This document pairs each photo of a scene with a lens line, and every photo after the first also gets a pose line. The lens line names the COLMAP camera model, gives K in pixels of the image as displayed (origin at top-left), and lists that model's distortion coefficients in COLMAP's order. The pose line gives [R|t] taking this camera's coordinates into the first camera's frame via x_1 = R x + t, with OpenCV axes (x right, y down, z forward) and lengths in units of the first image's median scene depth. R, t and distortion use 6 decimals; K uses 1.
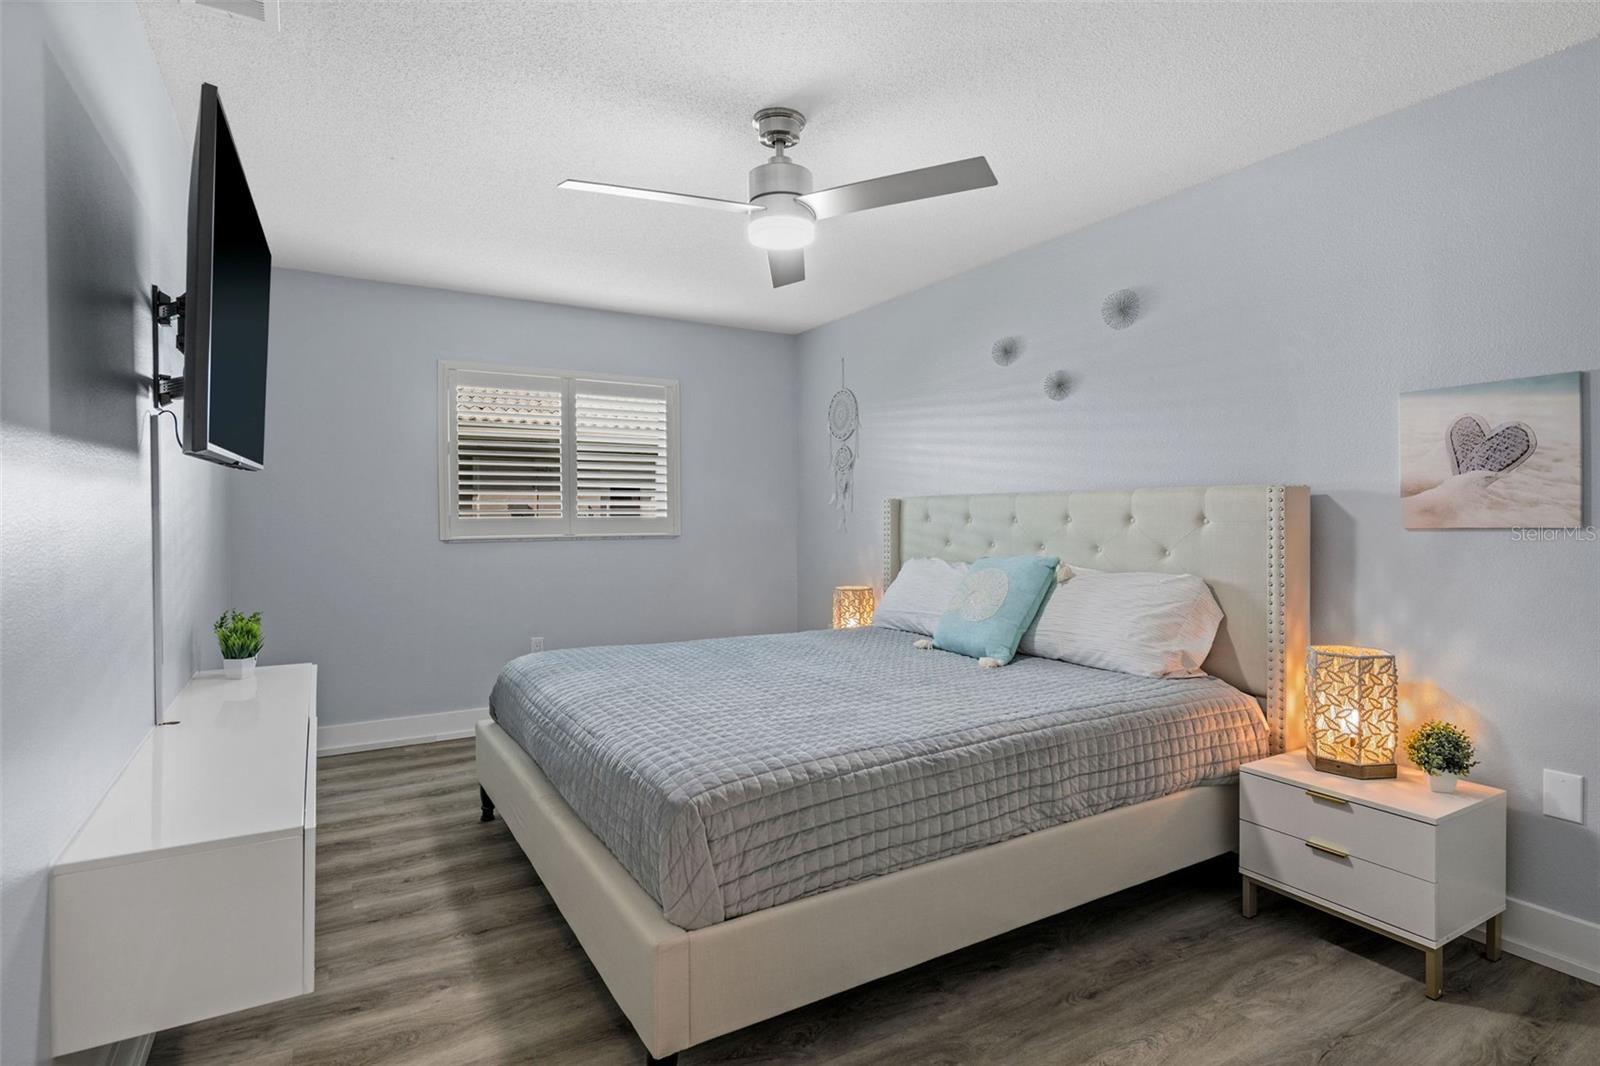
lens RADIAL K [[810.5, 0, 800.0], [0, 810.5, 533.0], [0, 0, 1]] dist [-0.001217, -0.000039]
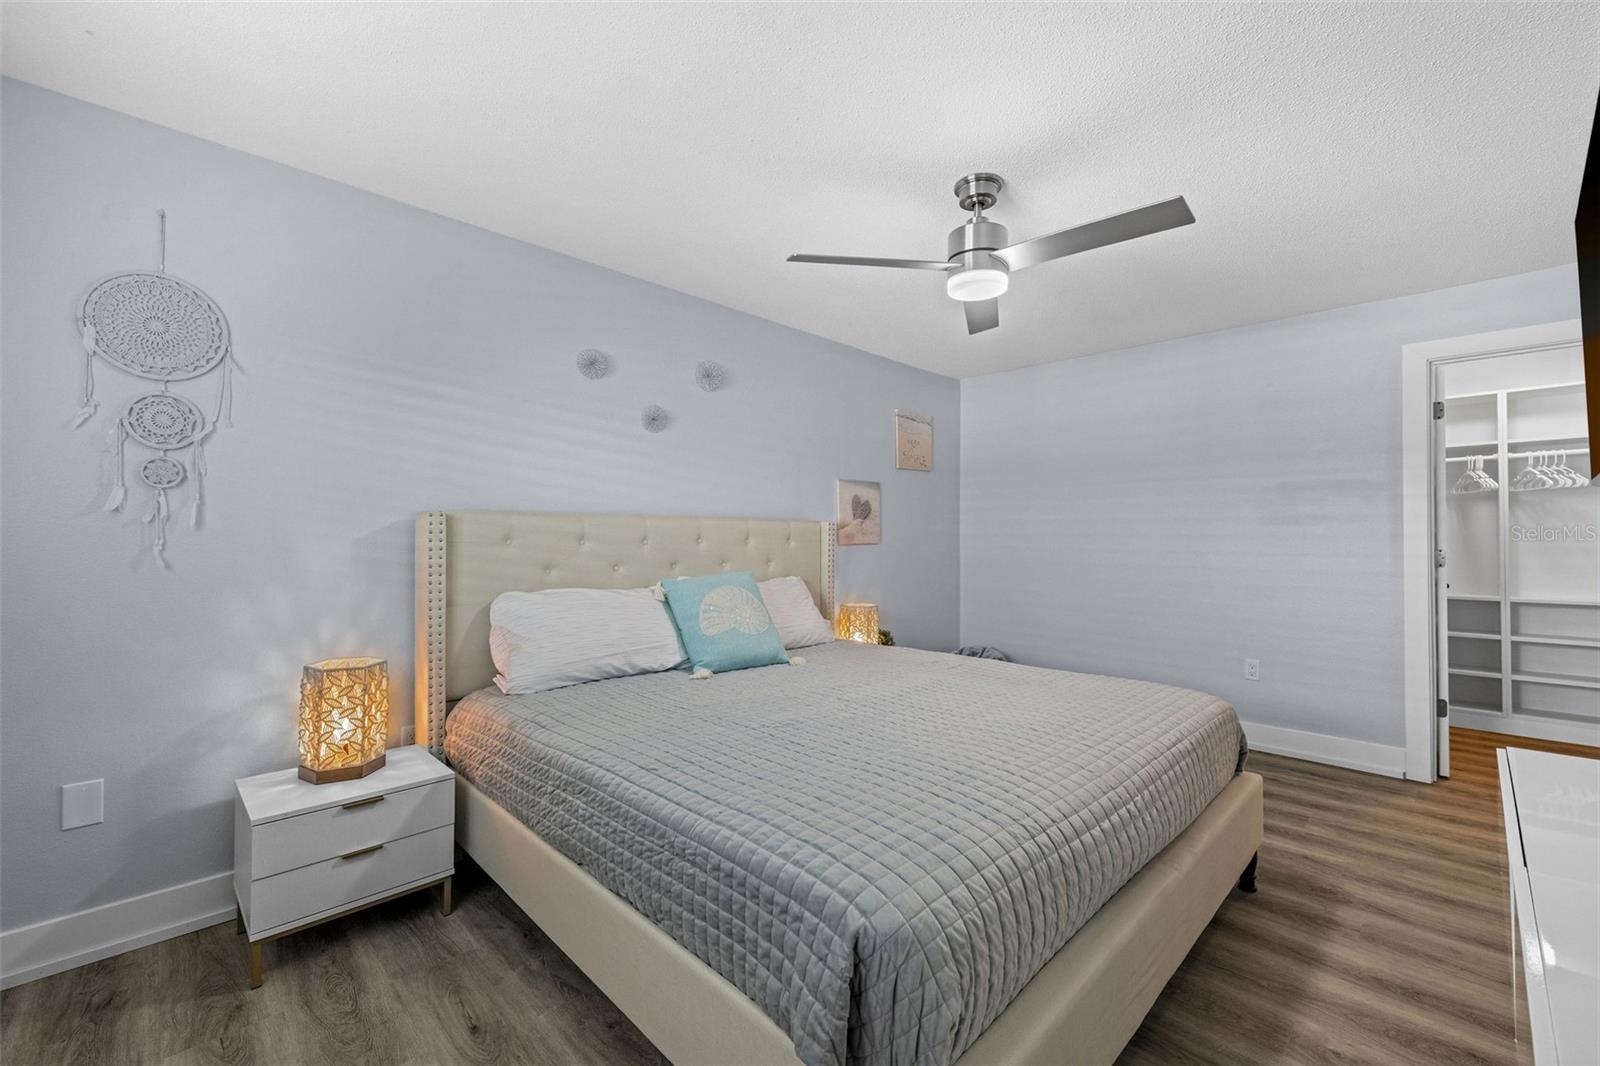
lens RADIAL K [[667.1, 0, 800.0], [0, 667.1, 533.0], [0, 0, 1]] dist [-0.016660, -0.000260]
pose [[-0.242375, 0.023784, 0.969891, -0.762757], [0.030483, 0.999393, -0.016890, -0.008669], [-0.969704, 0.025472, -0.242953, 1.314019]]
